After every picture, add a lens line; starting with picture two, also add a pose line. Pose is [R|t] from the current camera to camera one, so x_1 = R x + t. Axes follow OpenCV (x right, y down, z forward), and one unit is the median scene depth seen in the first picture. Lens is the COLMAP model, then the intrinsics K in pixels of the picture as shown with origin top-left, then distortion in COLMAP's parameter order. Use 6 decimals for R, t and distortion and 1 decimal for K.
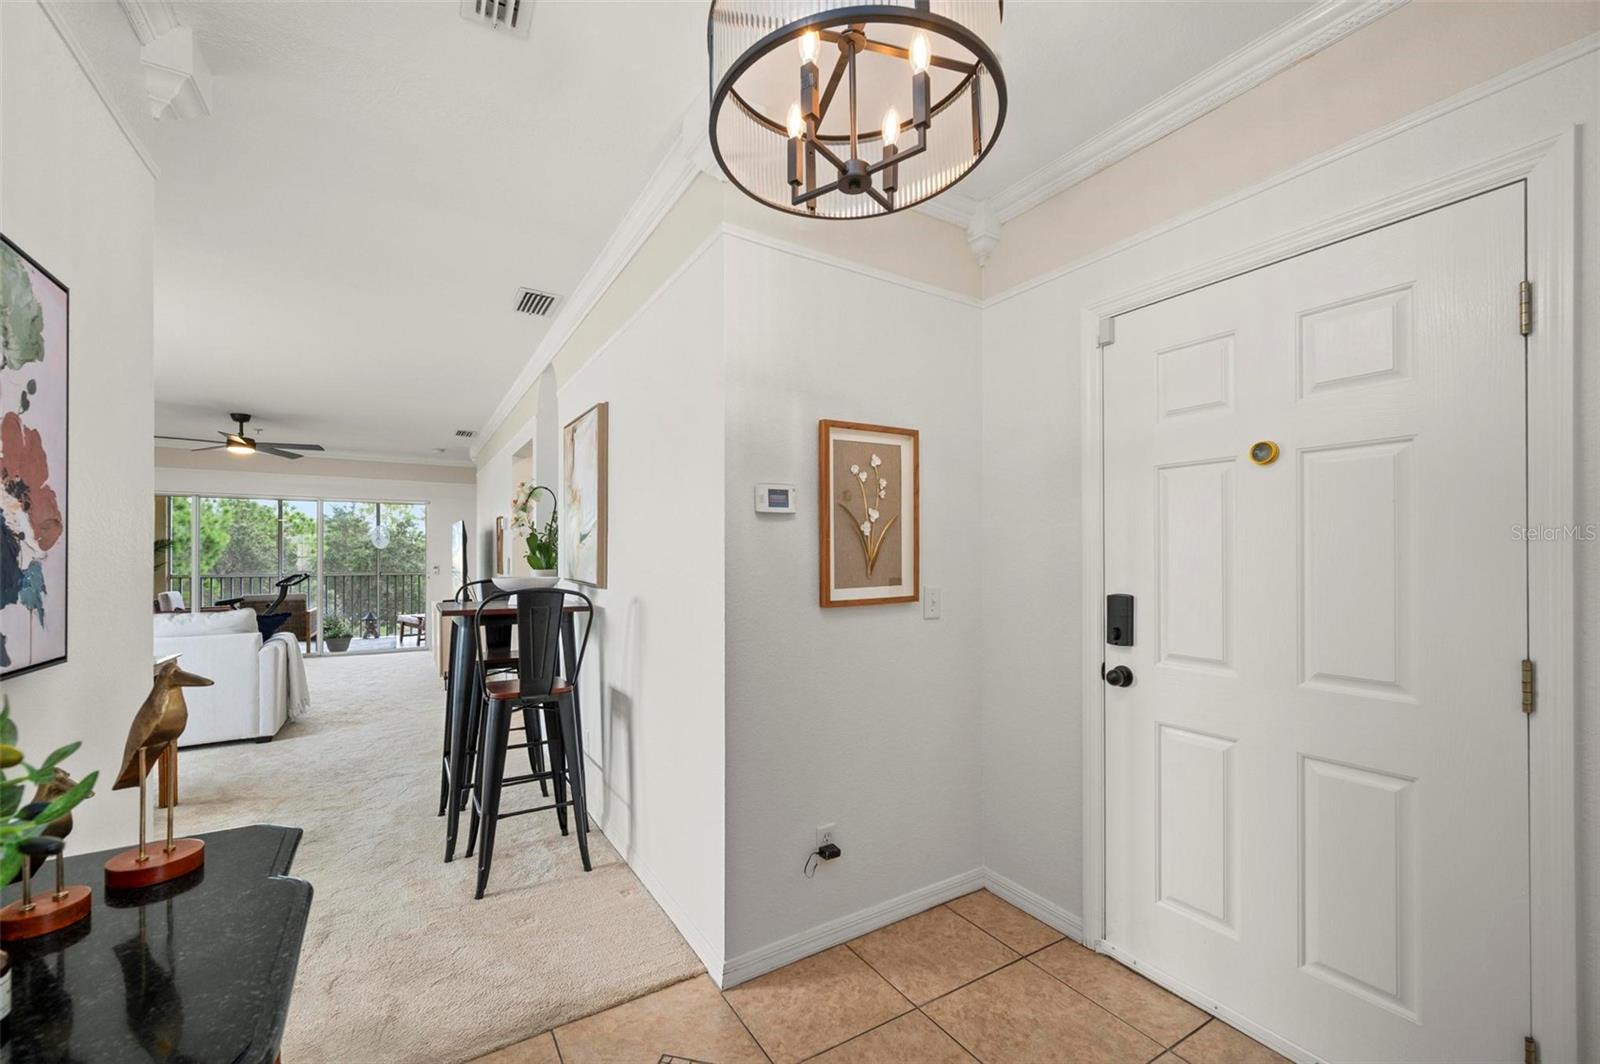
lens RADIAL K [[637.5, 0, 805.7], [0, 637.5, 557.4], [0, 0, 1]] dist [0.001406, 0.000389]
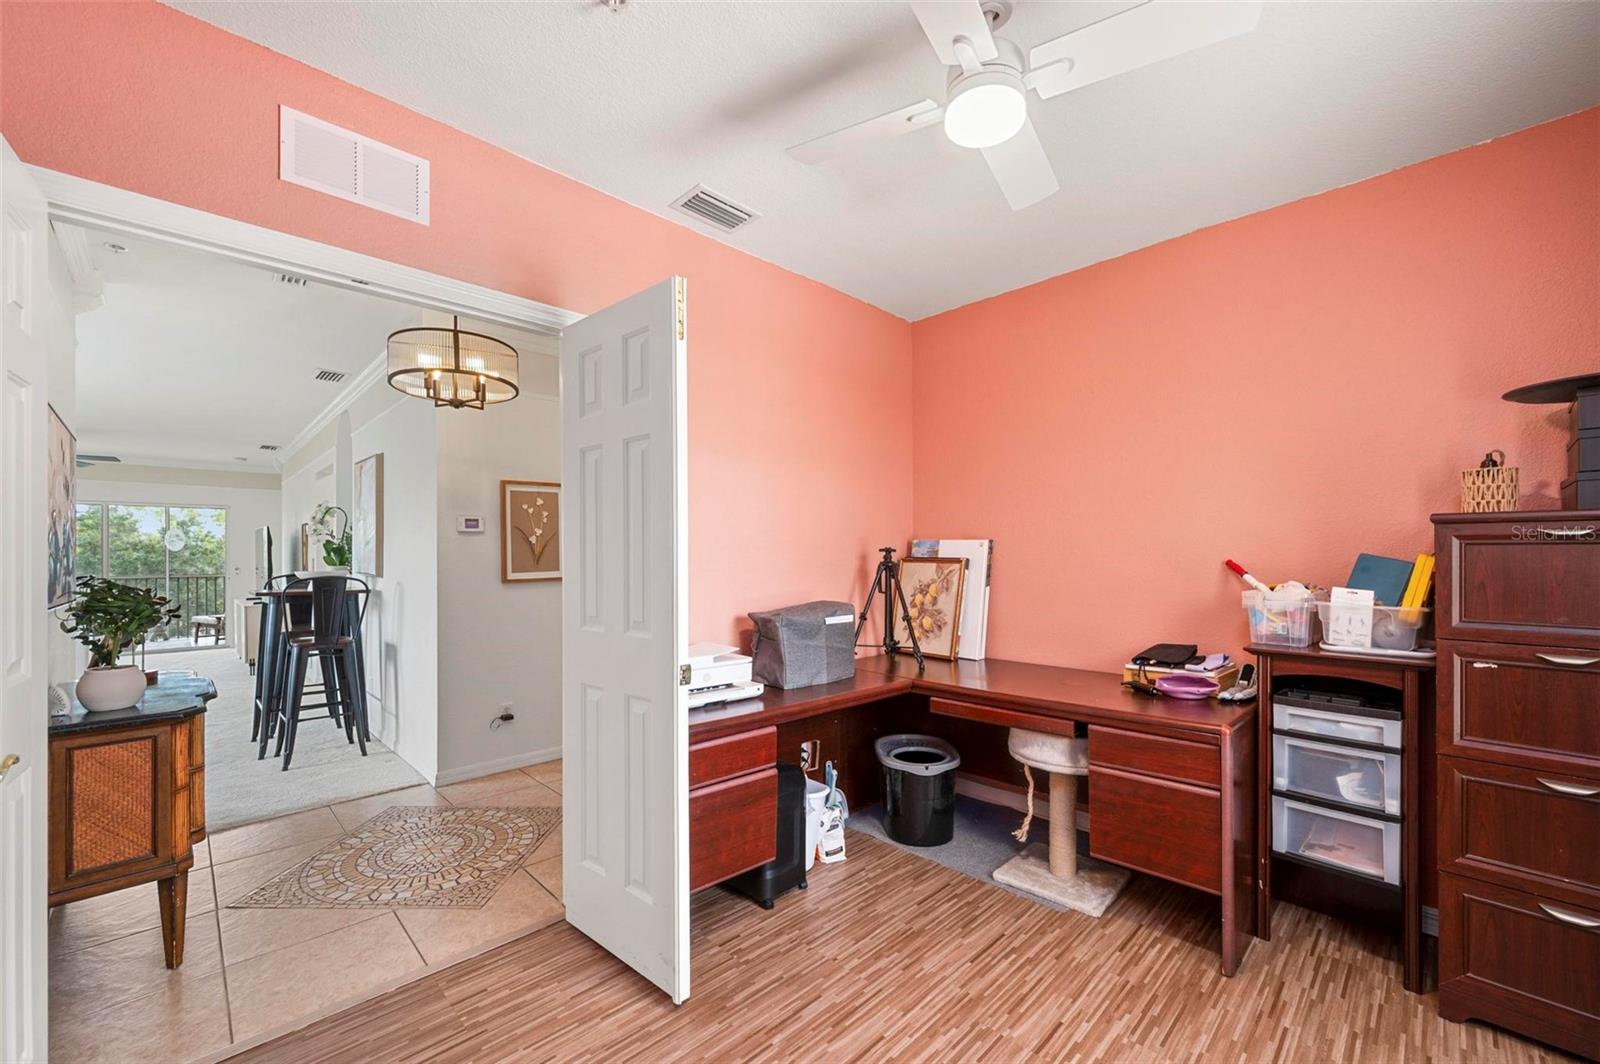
lens RADIAL K [[637.5, 0, 805.7], [0, 637.5, 557.4], [0, 0, 1]] dist [0.001406, 0.000389]
pose [[0.977724, -0.003648, 0.209861, 0.332194], [0.004087, 0.999990, -0.001657, 0.007742], [-0.209853, 0.002478, 0.977730, -0.647677]]
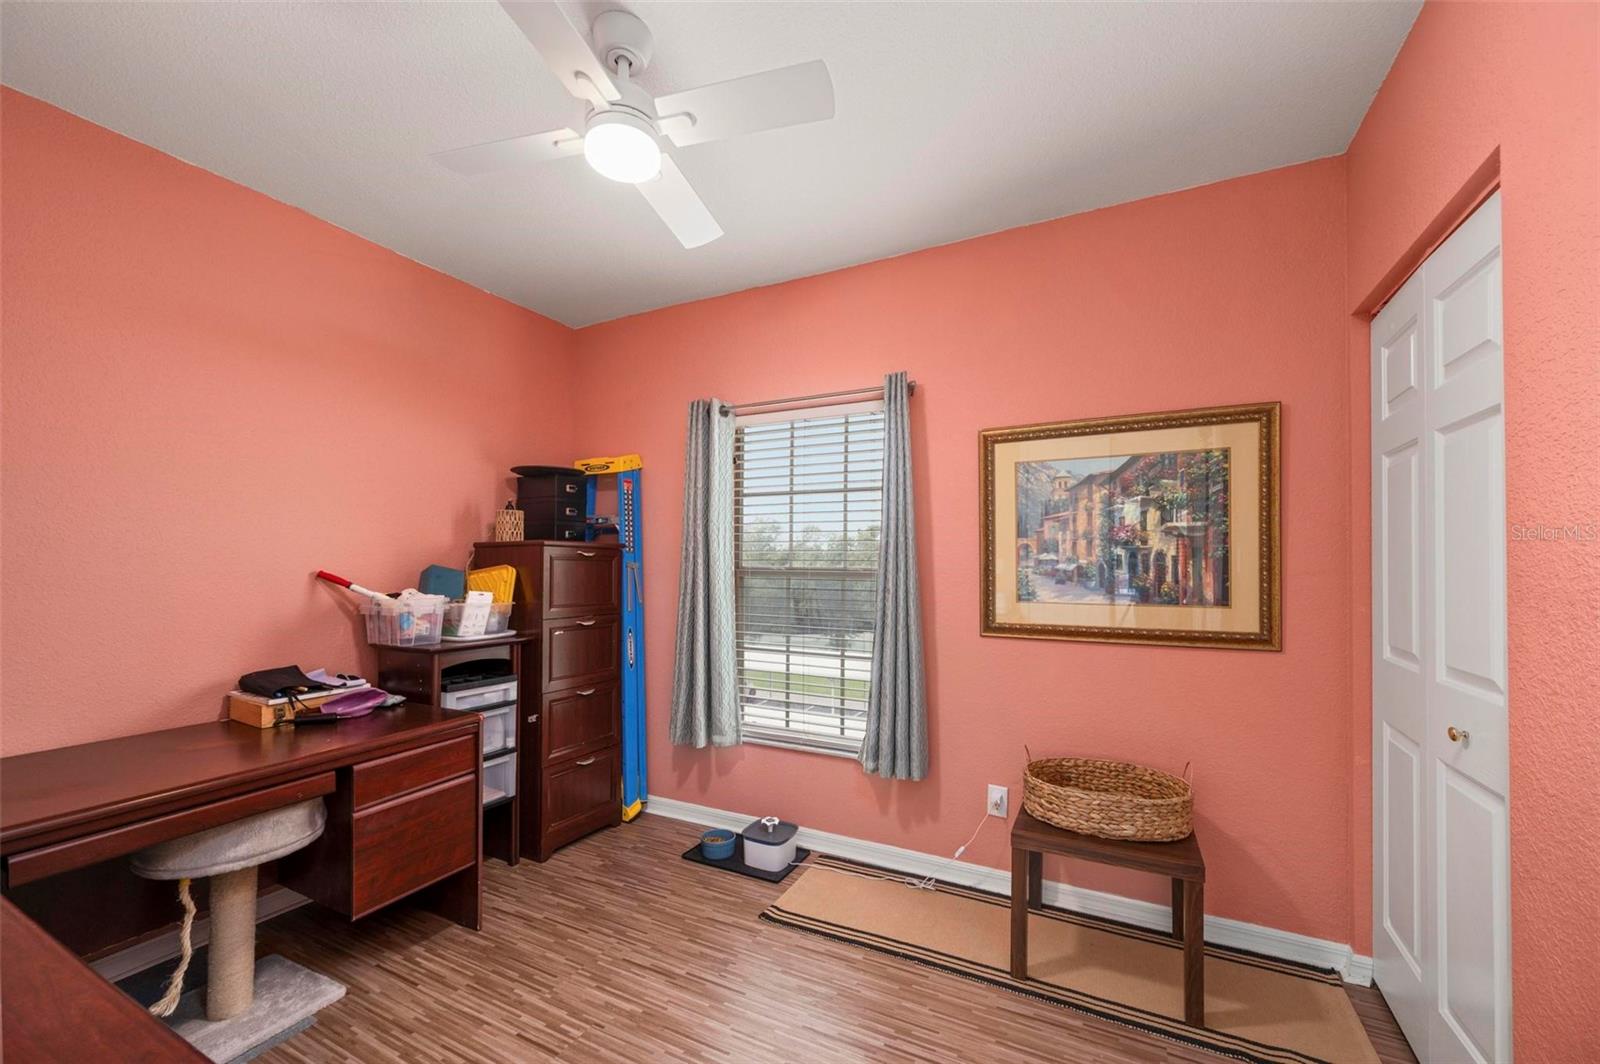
lens RADIAL K [[637.5, 0, 805.7], [0, 637.5, 557.4], [0, 0, 1]] dist [0.001406, 0.000389]
pose [[-0.500660, 0.005628, 0.865625, -0.764162], [-0.003411, 0.999958, -0.008474, -0.021116], [-0.865637, -0.007196, -0.500620, 1.569295]]
